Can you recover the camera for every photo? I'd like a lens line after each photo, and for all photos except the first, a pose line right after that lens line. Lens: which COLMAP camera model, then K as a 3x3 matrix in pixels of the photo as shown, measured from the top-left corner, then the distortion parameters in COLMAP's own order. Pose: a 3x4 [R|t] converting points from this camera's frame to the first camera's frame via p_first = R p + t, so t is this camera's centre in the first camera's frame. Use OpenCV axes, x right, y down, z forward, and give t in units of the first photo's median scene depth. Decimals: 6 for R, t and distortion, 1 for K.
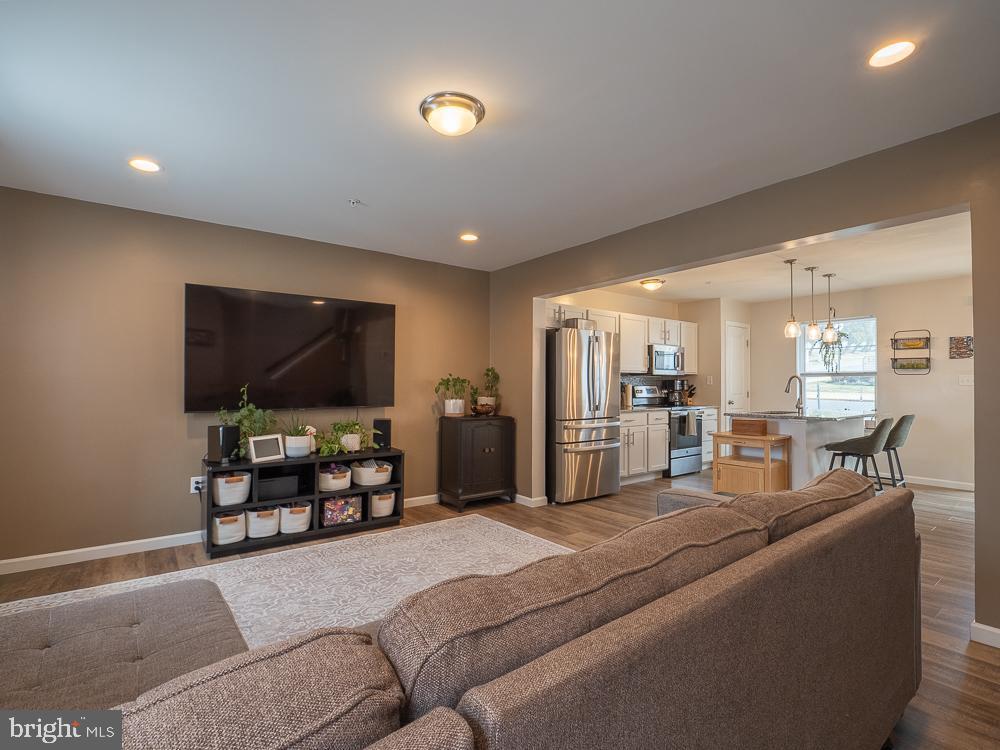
lens RADIAL K [[492.9, 0, 481.3], [0, 492.9, 375.5], [0, 0, 1]] dist [-0.019572, 0.000787]
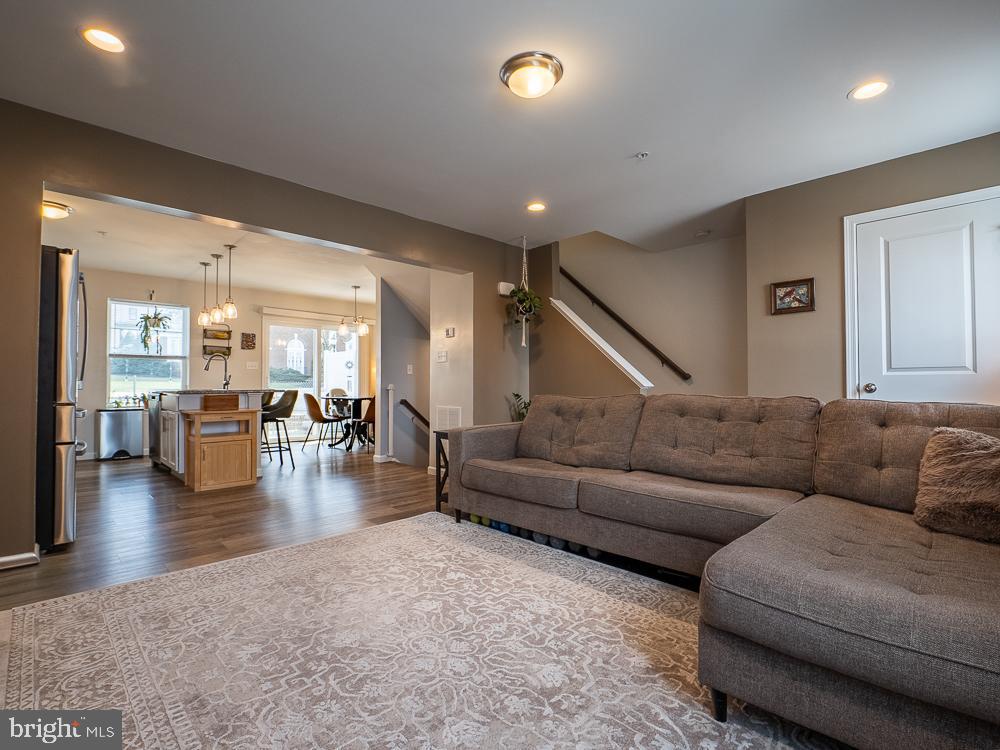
lens RADIAL K [[484.4, 0, 491.4], [0, 484.4, 373.5], [0, 0, 1]] dist [-0.004206, -0.000587]
pose [[-0.115305, 0.014787, 0.993220, -0.411107], [-0.014692, 0.999754, -0.016590, 0.043128], [-0.993221, -0.016506, -0.115060, 0.463917]]
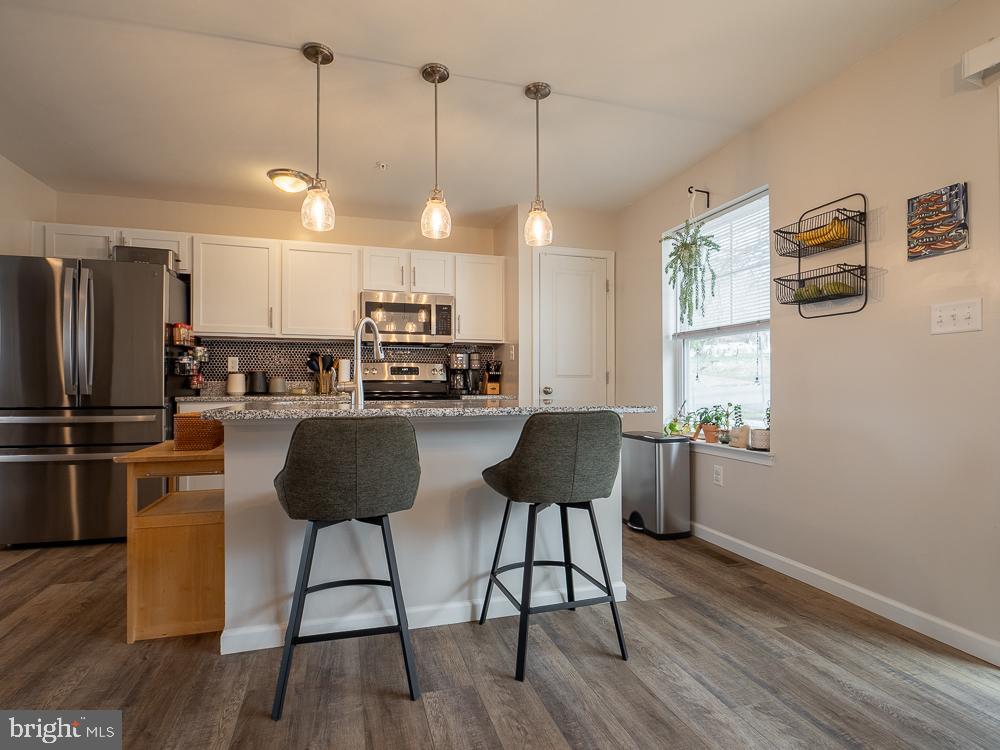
lens RADIAL K [[502.6, 0, 486.2], [0, 502.6, 374.5], [0, 0, 1]] dist [-0.004265, -0.000663]
pose [[0.934488, -0.006813, -0.355930, 0.790771], [0.005626, 0.999975, -0.004370, 0.047102], [0.355951, 0.002081, 0.934502, 0.537319]]
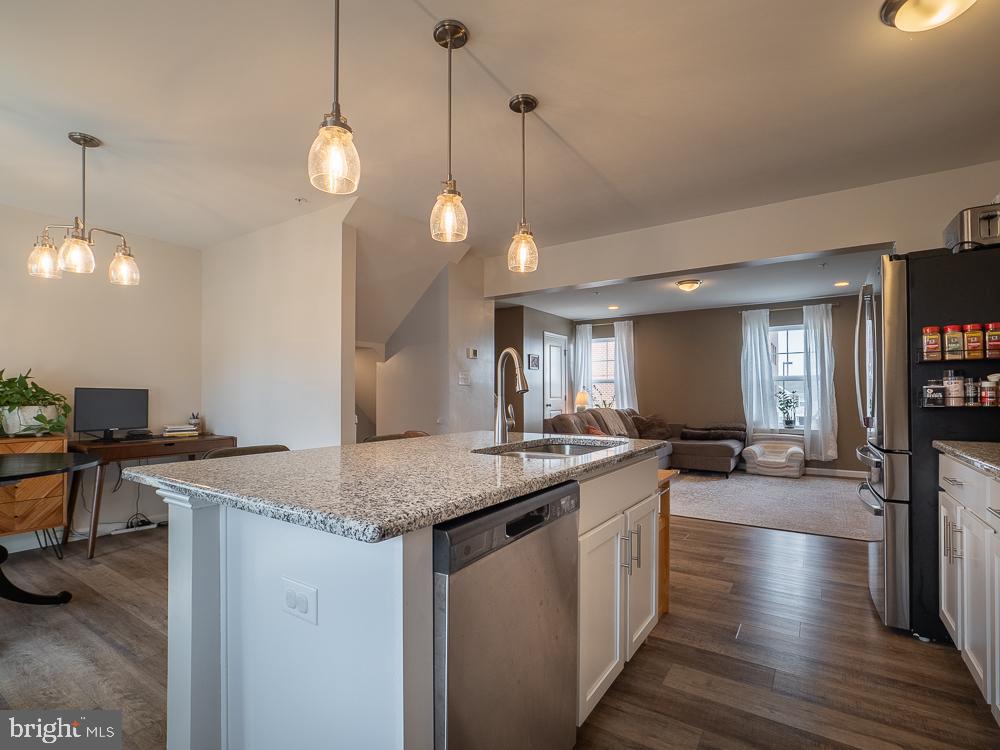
lens RADIAL K [[476.6, 0, 466.6], [0, 476.6, 392.2], [0, 0, 1]] dist [0.000833, -0.000083]
pose [[-0.958990, -0.001873, -0.283433, 0.684436], [0.005122, 0.999700, -0.023939, 0.038487], [0.283393, -0.024409, -0.958693, 1.187552]]
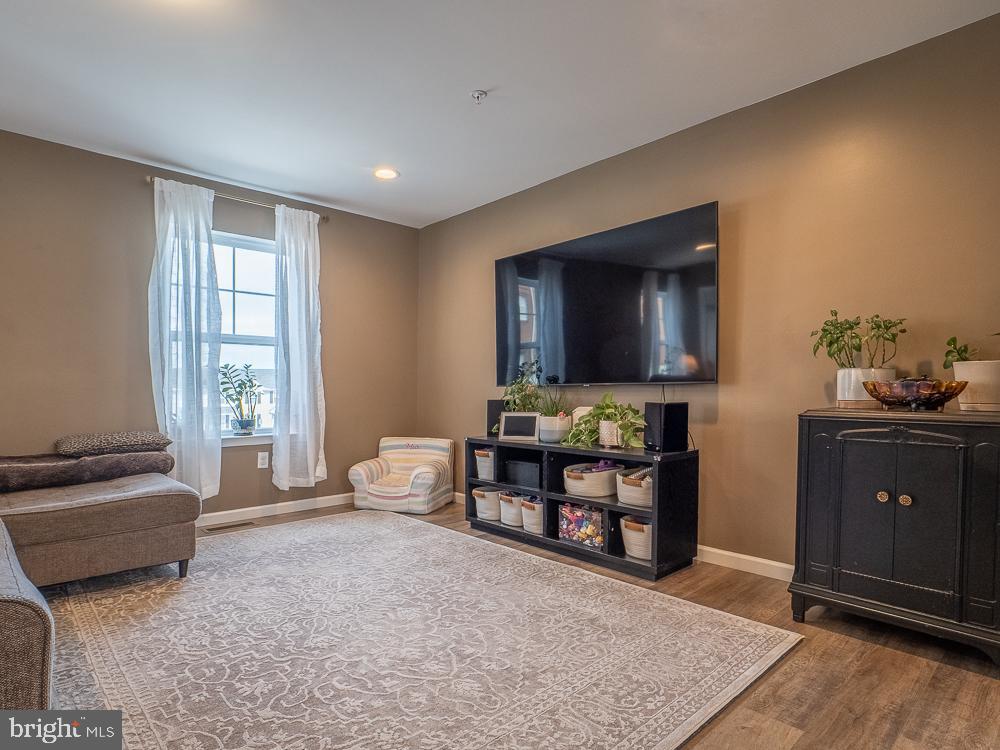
lens RADIAL K [[532.6, 0, 510.6], [0, 532.6, 393.6], [0, 0, 1]] dist [0.013870, -0.000092]
pose [[0.130947, 0.002999, -0.991385, 0.320161], [0.020115, 0.999782, 0.005681, 0.052681], [0.991185, -0.020686, 0.130858, 0.545846]]
